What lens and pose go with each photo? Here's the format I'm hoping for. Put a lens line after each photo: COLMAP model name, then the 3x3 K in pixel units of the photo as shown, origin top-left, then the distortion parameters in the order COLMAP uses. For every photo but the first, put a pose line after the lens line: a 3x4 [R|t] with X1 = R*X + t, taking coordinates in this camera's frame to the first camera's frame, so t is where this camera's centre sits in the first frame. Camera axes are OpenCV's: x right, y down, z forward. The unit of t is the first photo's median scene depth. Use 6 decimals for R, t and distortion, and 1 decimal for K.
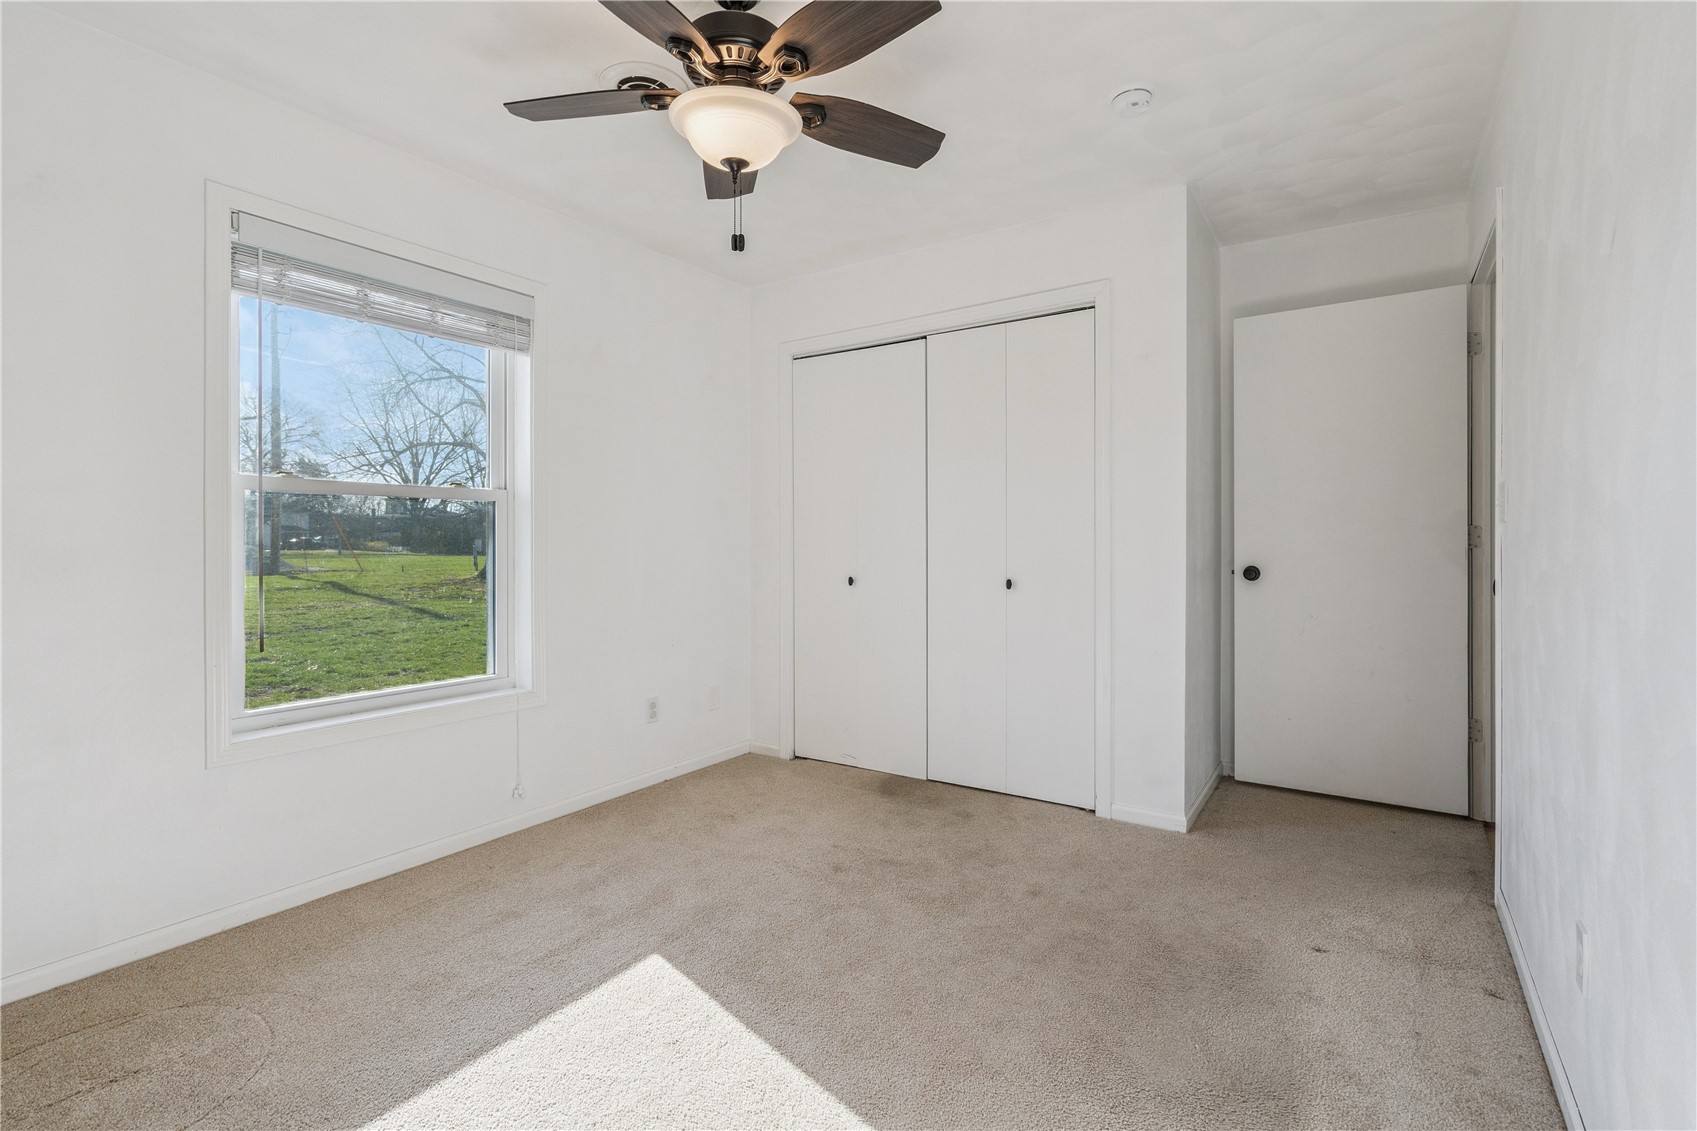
lens RADIAL K [[775.0, 0, 847.1], [0, 775.0, 548.8], [0, 0, 1]] dist [-0.006584, 0.002617]
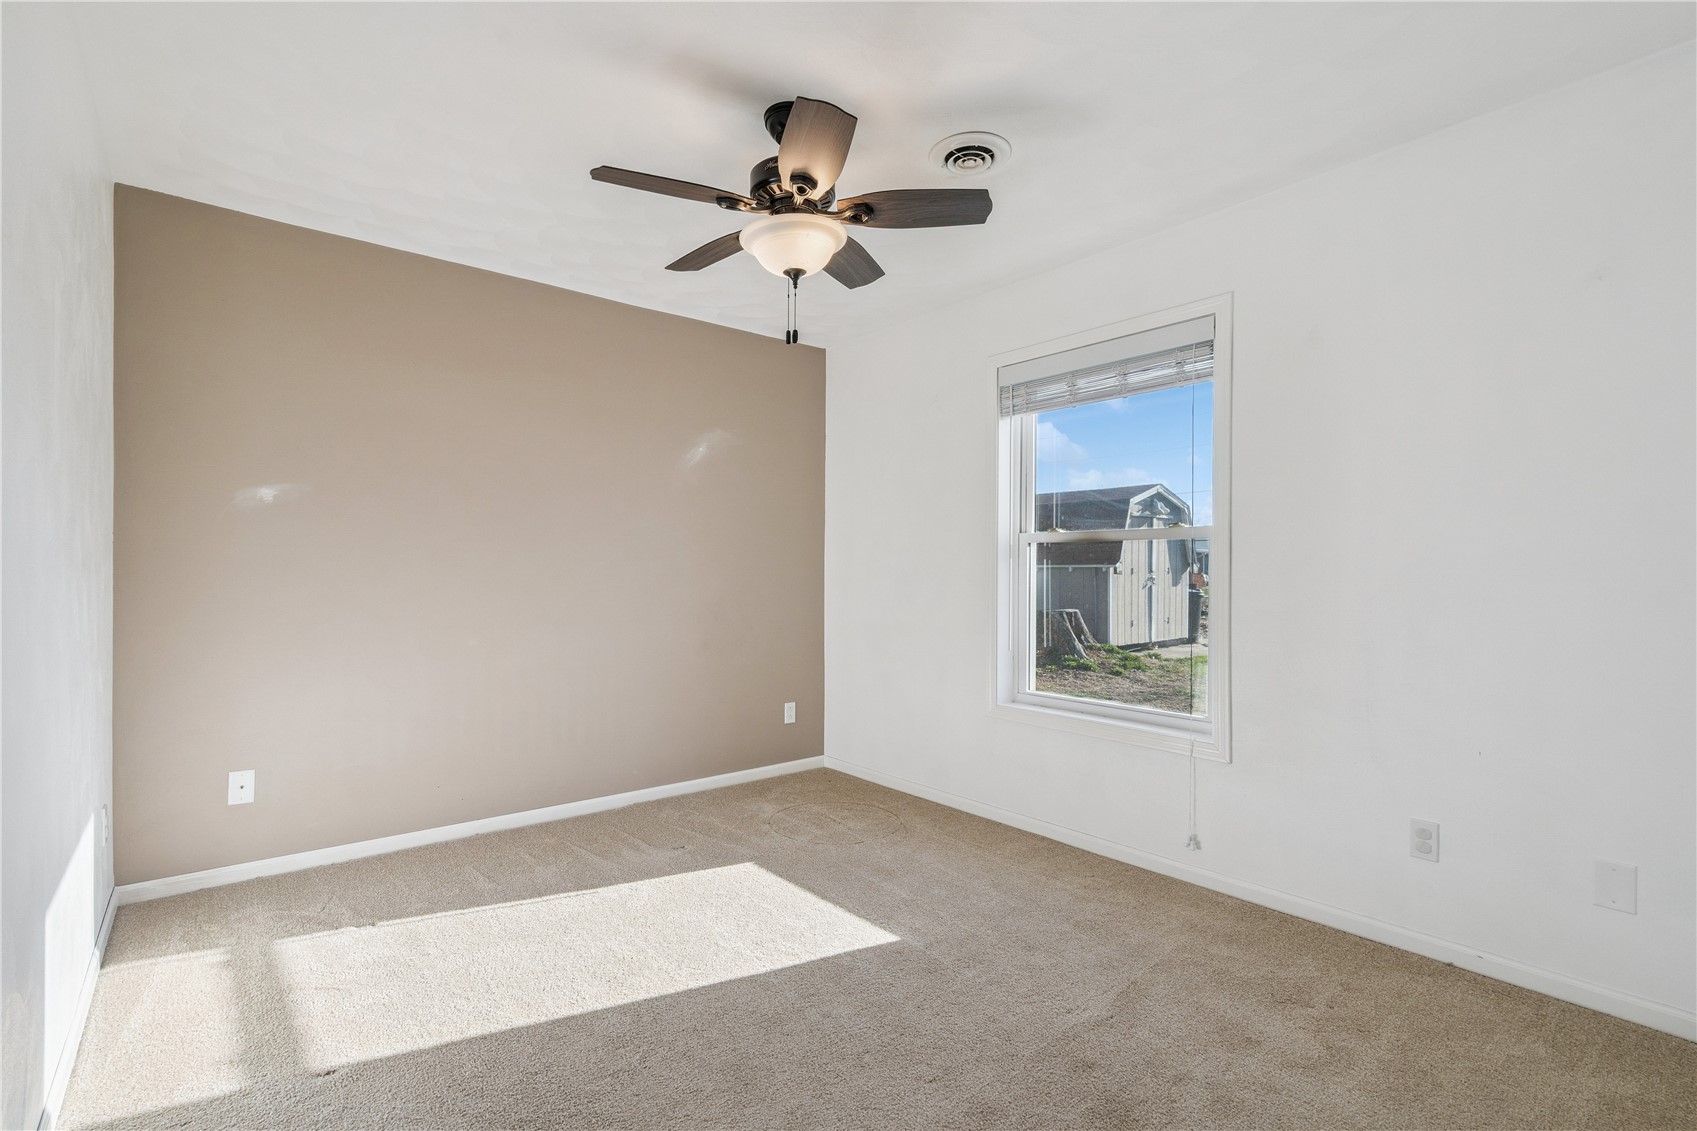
lens RADIAL K [[775.0, 0, 846.8], [0, 775.0, 570.0], [0, 0, 1]] dist [-0.006584, 0.002617]
pose [[-0.279117, 0.001379, -0.960256, 0.640572], [-0.009084, 0.999950, 0.004076, -0.022545], [0.960214, 0.009861, -0.279091, 0.898108]]
